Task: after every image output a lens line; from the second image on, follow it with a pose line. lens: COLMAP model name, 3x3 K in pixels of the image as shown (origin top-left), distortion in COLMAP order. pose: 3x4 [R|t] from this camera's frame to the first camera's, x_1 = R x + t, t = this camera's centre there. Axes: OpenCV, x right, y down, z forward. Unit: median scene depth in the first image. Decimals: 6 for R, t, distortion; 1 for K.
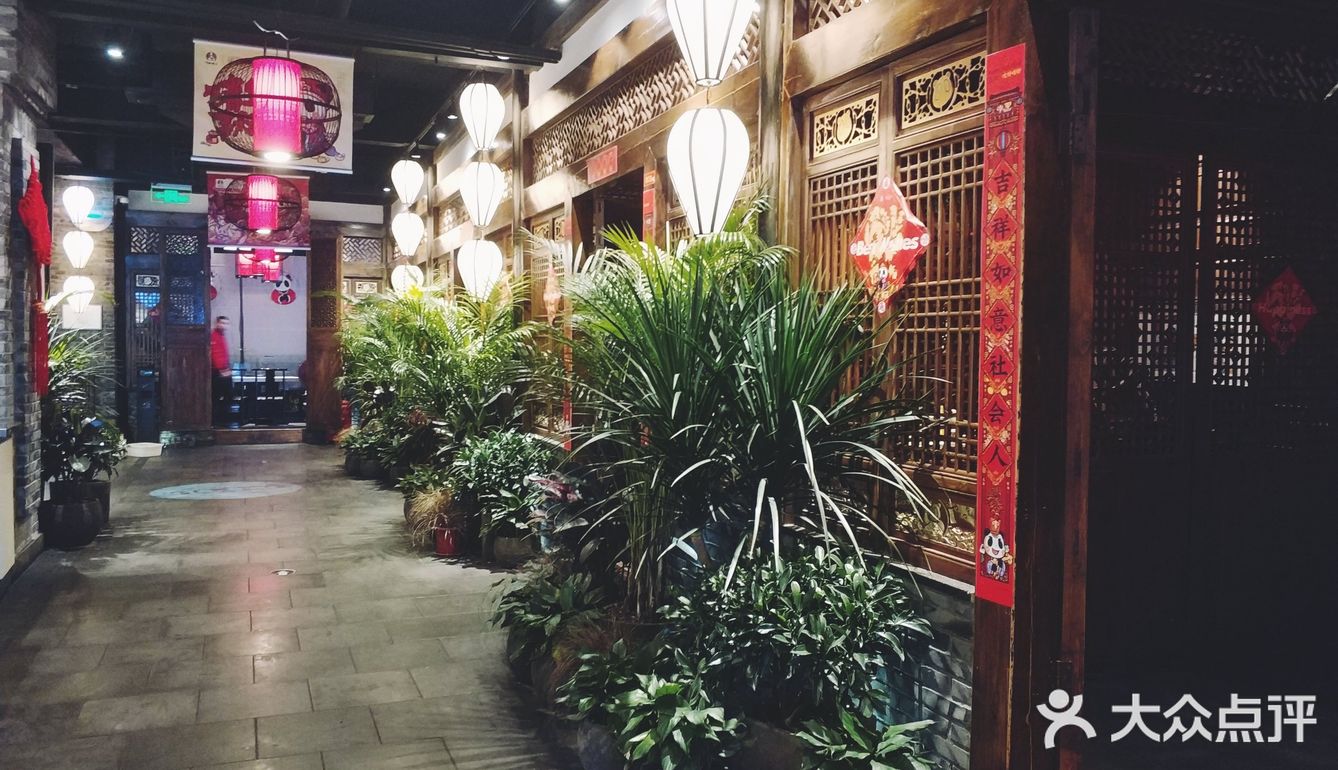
lens RADIAL K [[1061.3, 0, 668.3], [0, 1061.3, 378.6], [0, 0, 1]] dist [0.011300, -0.040192]
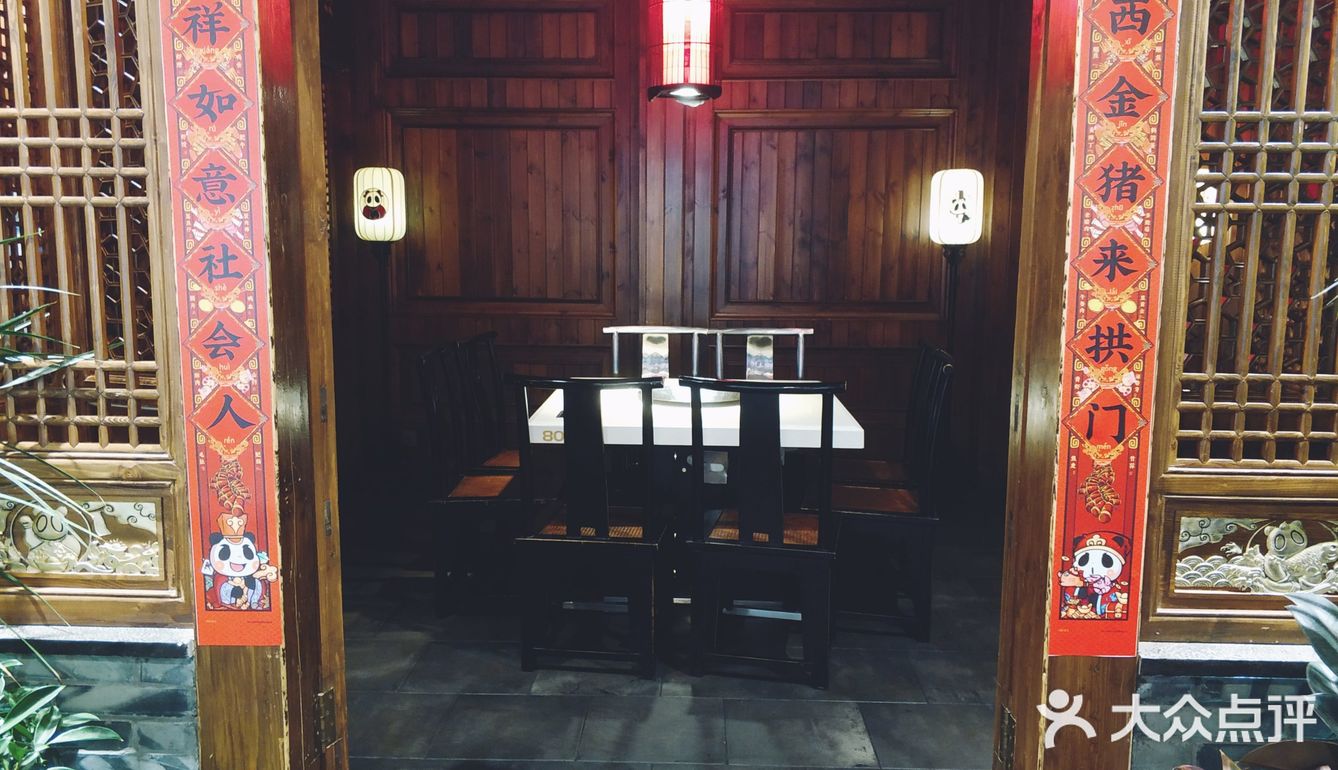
lens RADIAL K [[1061.3, 0, 668.3], [0, 1061.3, 378.6], [0, 0, 1]] dist [0.011300, -0.040192]
pose [[0.409056, -0.128656, 0.903394, -0.131969], [0.029910, 0.991369, 0.127641, -0.016207], [-0.912019, -0.025192, 0.409374, 0.523913]]
